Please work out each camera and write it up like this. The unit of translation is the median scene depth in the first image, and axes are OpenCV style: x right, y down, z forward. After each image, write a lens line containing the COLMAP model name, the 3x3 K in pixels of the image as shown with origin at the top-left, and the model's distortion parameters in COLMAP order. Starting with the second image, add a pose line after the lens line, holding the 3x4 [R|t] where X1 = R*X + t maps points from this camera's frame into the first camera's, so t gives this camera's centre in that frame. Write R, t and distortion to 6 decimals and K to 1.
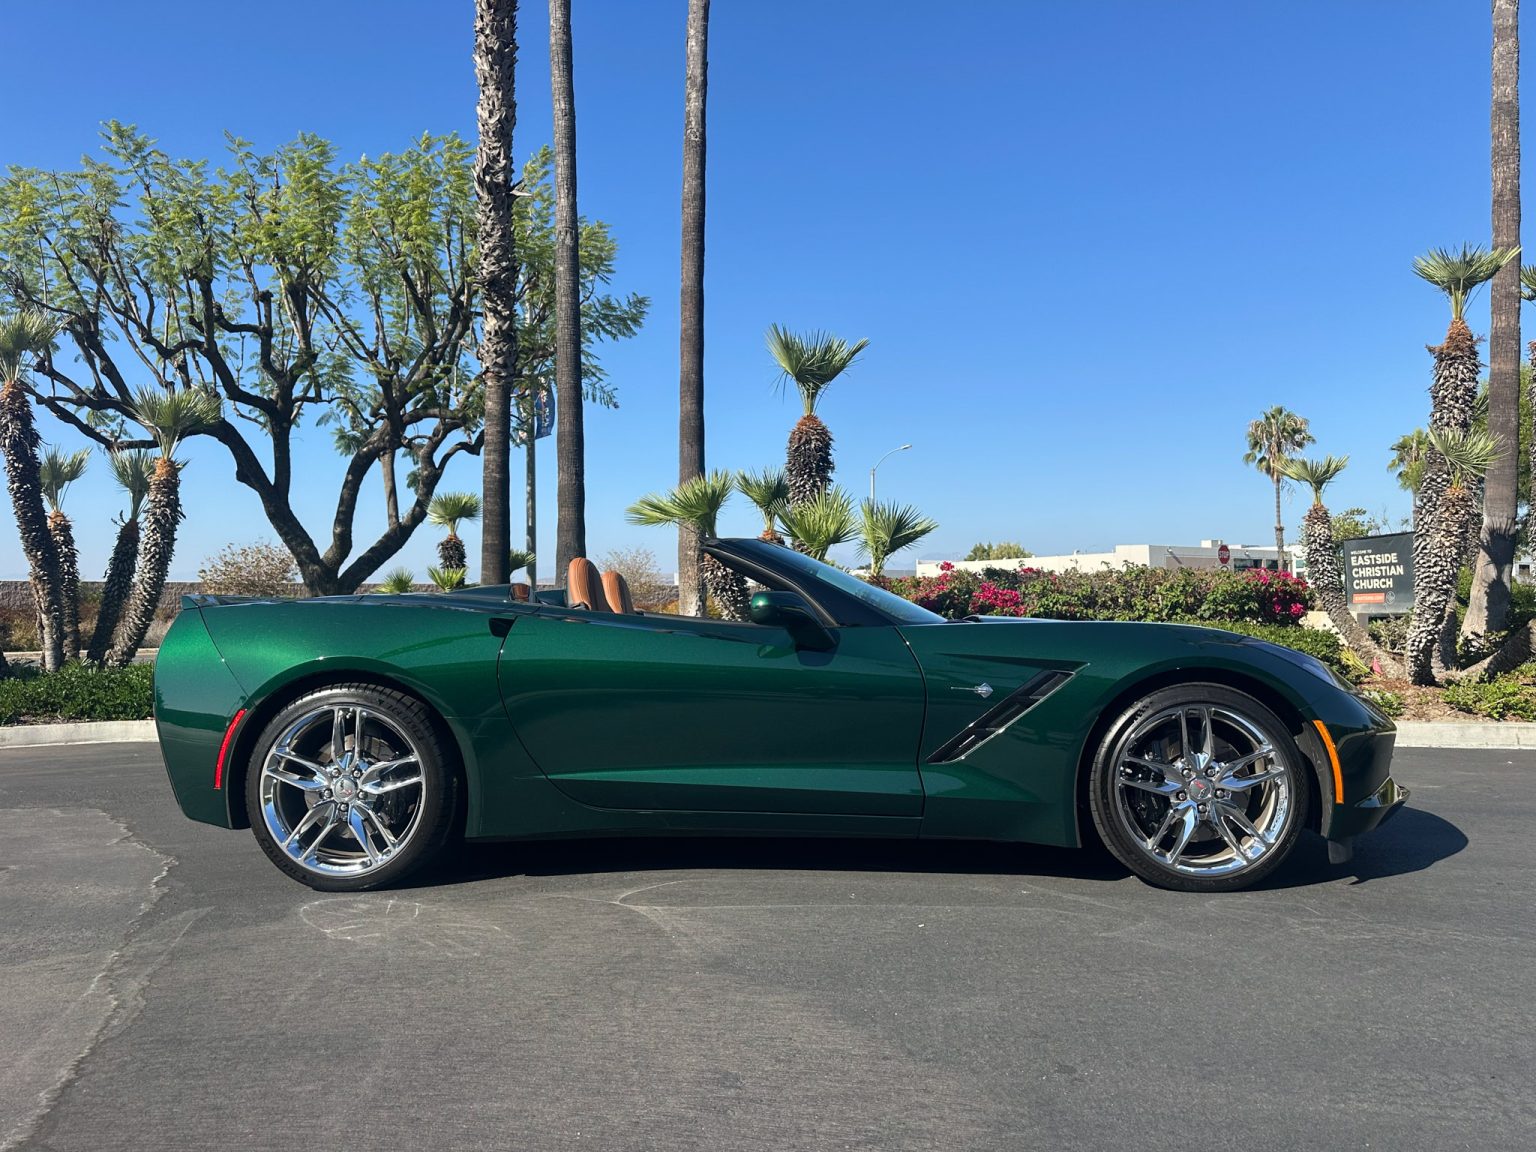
lens RADIAL K [[1069.1, 0, 768.0], [0, 1069.1, 576.0], [0, 0, 1]] dist [0.121129, -0.205556]
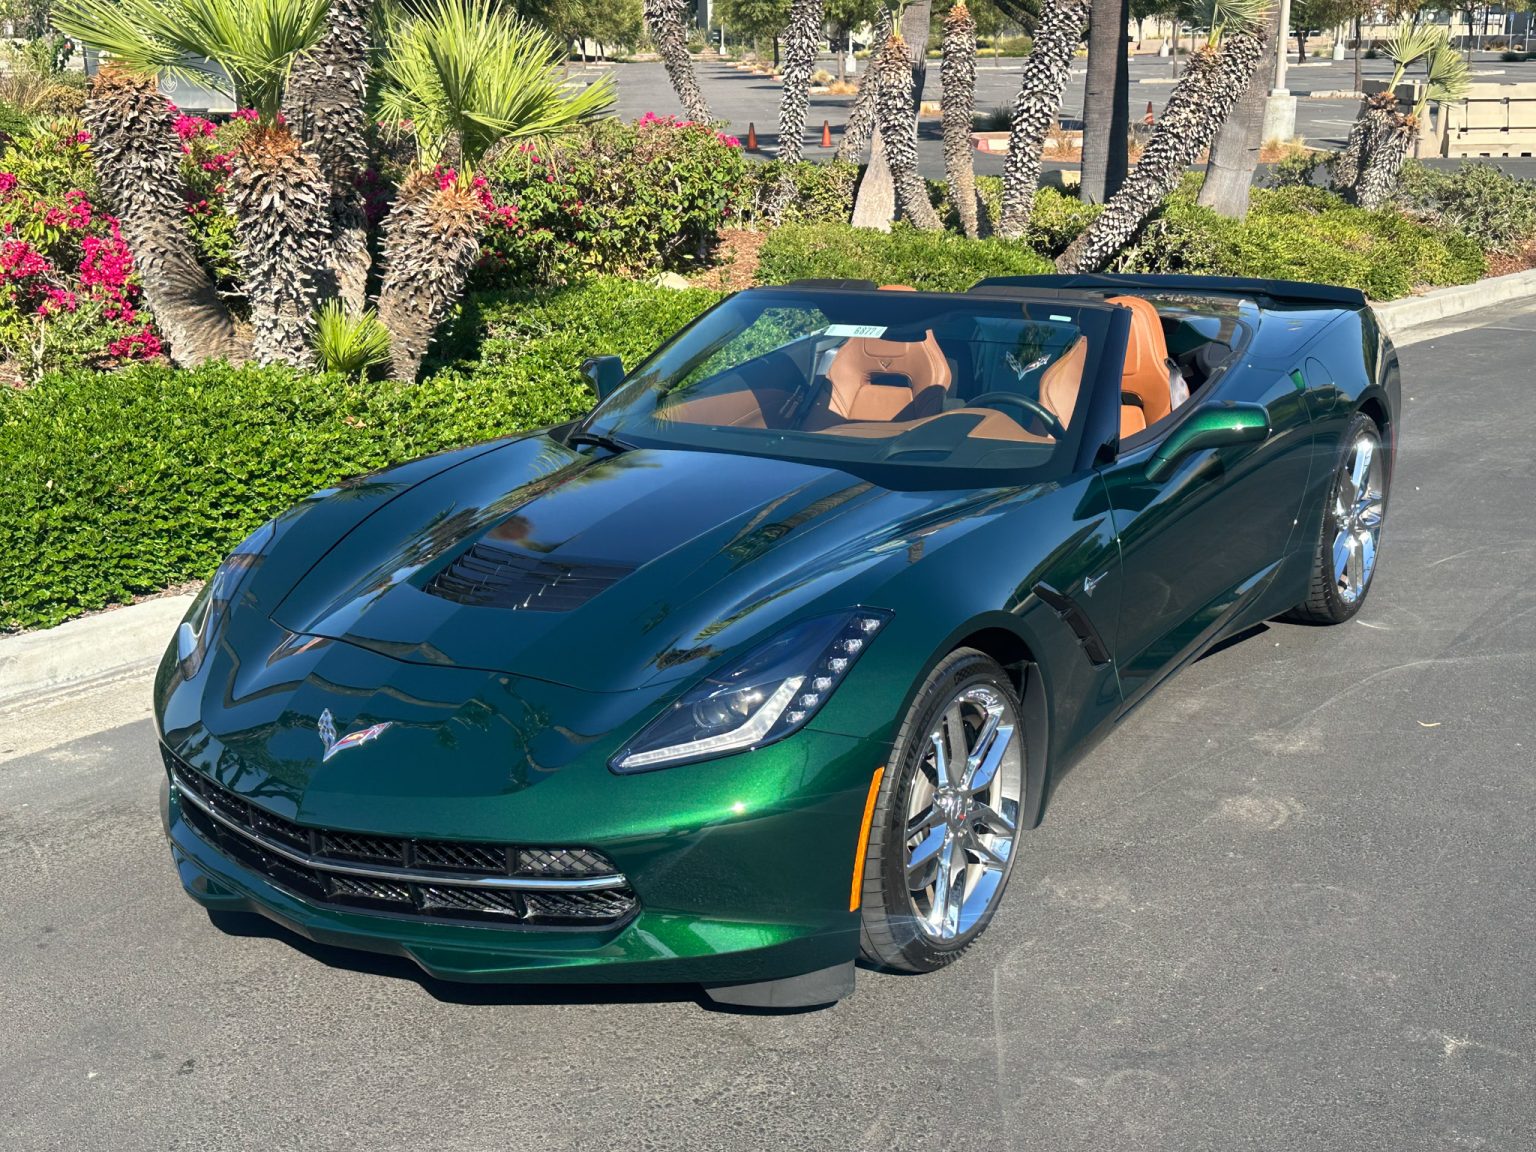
lens RADIAL K [[1834.5, 0, 764.7], [0, 1834.5, 565.6], [0, 0, 1]] dist [0.224990, -0.536676]
pose [[0.520996, -0.224251, 0.823574, -0.352166], [-0.027694, 0.959922, 0.278897, -0.043758], [-0.853110, -0.168112, 0.493905, 0.266624]]
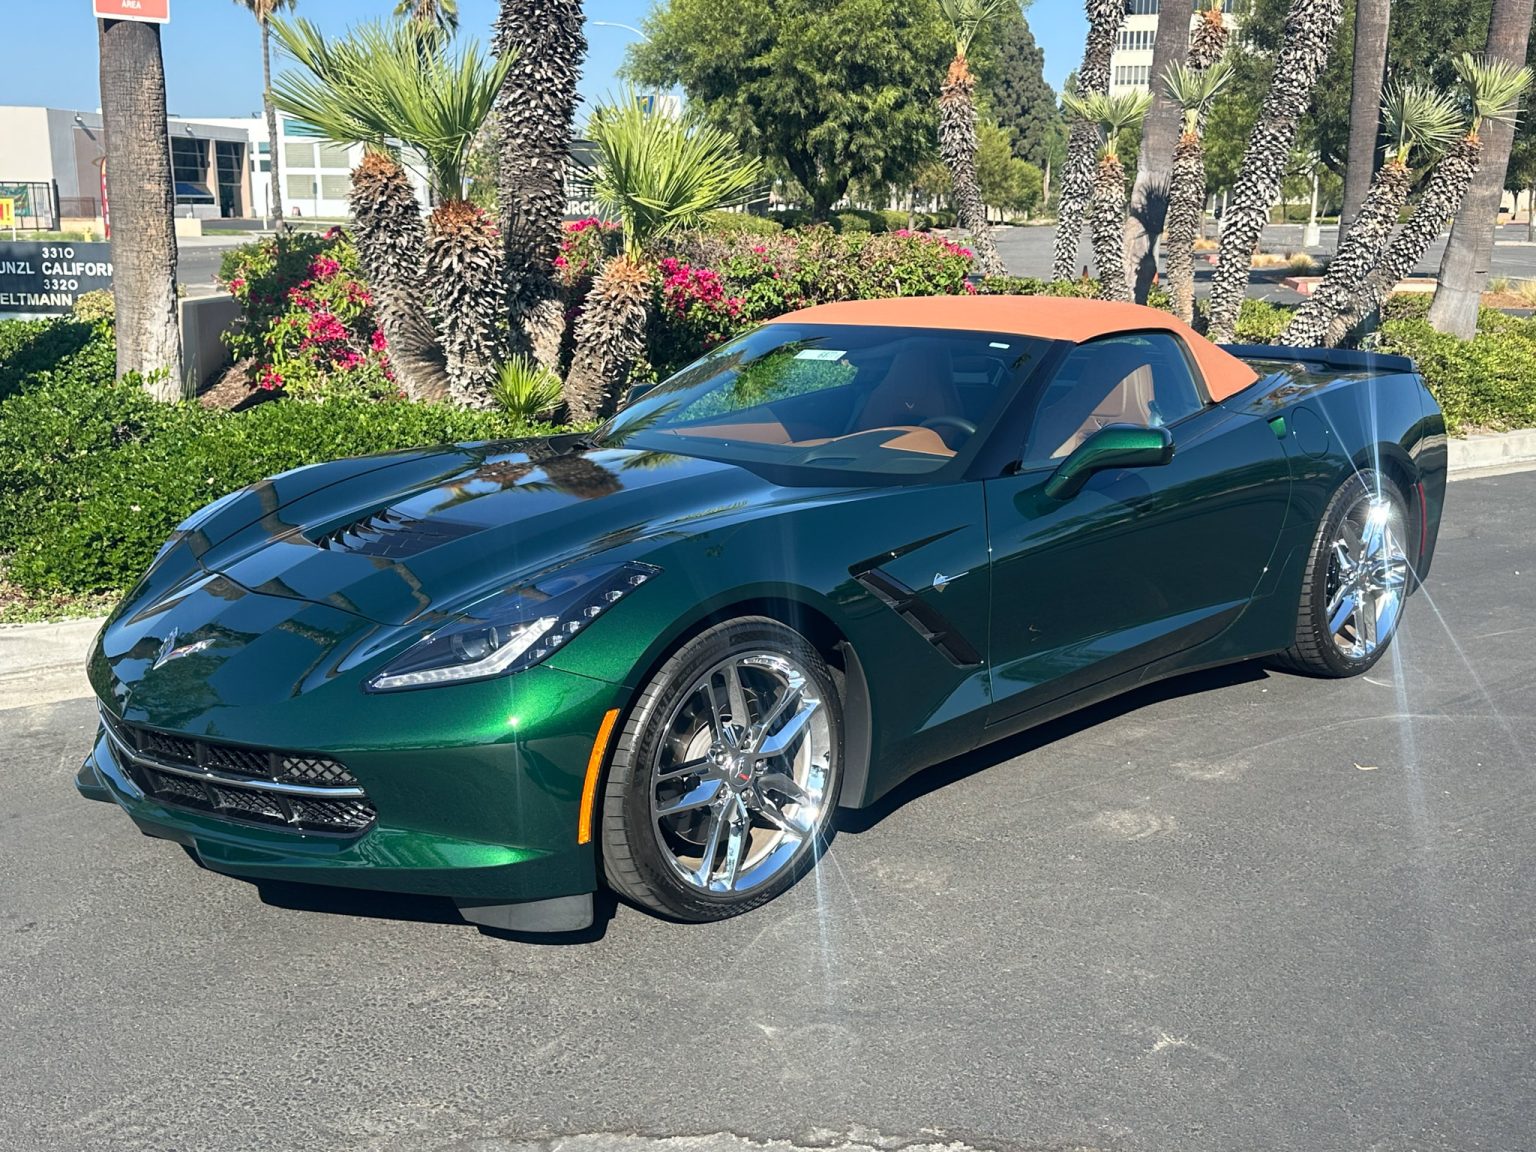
lens RADIAL K [[1617.8, 0, 768.0], [0, 1617.8, 576.0], [0, 0, 1]] dist [0.216341, -0.512527]
pose [[0.702297, -0.140686, 0.697844, -0.298119], [-0.036310, 0.971923, 0.232482, -0.024839], [-0.710958, -0.188610, 0.677470, 0.212570]]
